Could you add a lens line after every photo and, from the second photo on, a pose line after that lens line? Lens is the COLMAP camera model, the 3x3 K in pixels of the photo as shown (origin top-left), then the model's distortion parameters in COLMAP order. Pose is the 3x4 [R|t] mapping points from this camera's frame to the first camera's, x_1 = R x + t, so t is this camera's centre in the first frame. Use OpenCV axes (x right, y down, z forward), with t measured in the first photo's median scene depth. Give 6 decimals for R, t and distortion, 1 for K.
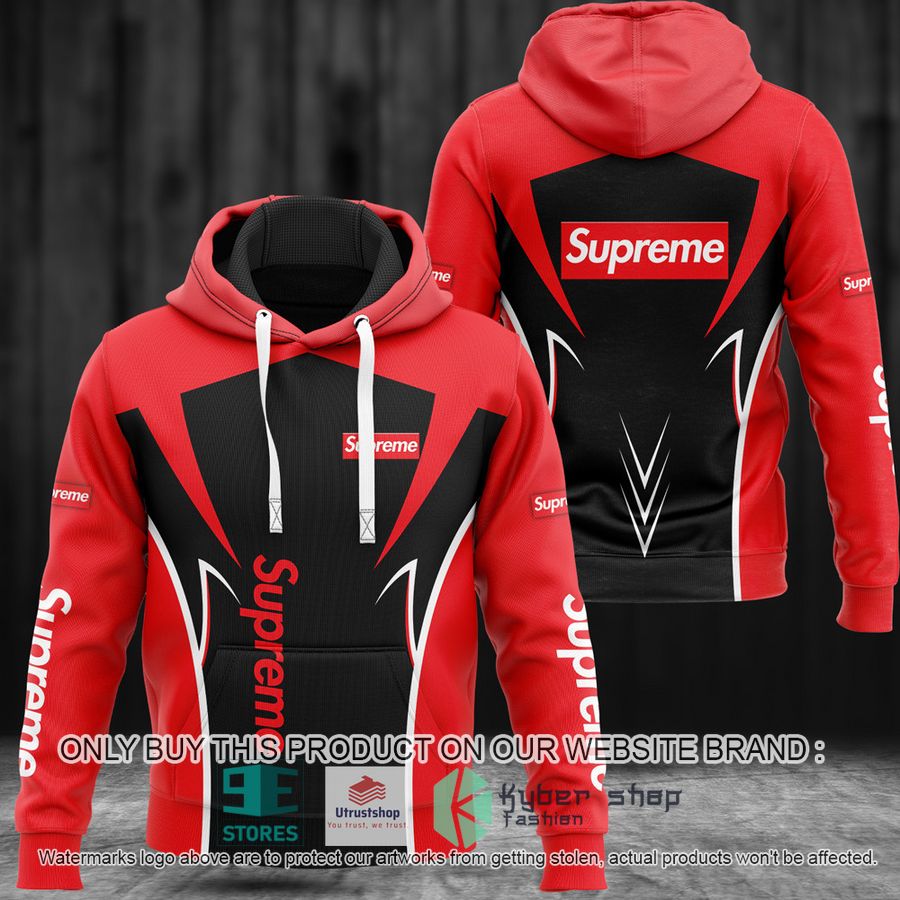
lens RADIAL K [[695.5, 0, 450.3], [0, 695.5, 449.7], [0, 0, 1]] dist [-0.003087, 0.000152]
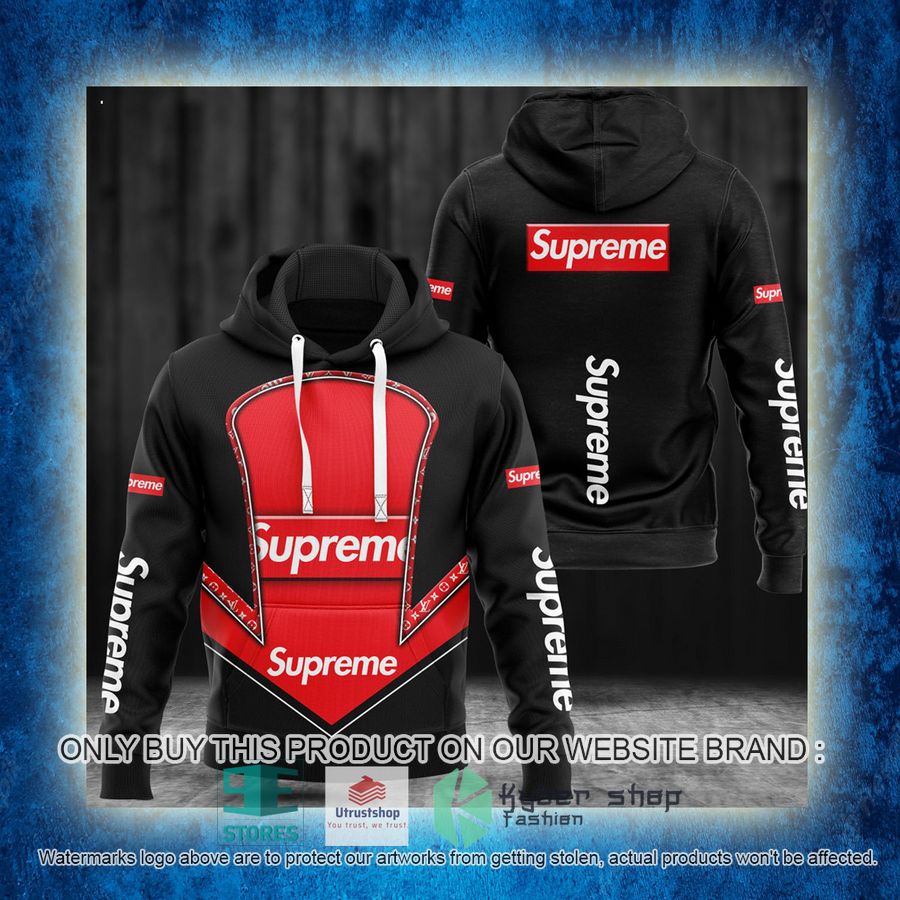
lens RADIAL K [[695.5, 0, 449.6], [0, 695.5, 449.9], [0, 0, 1]] dist [-0.003087, 0.000152]
pose [[0.999999, 0.000097, -0.001109, 0.005042], [-0.000097, 1.000000, 0.000218, 0.004952], [0.001109, -0.000218, 0.999999, -0.248286]]
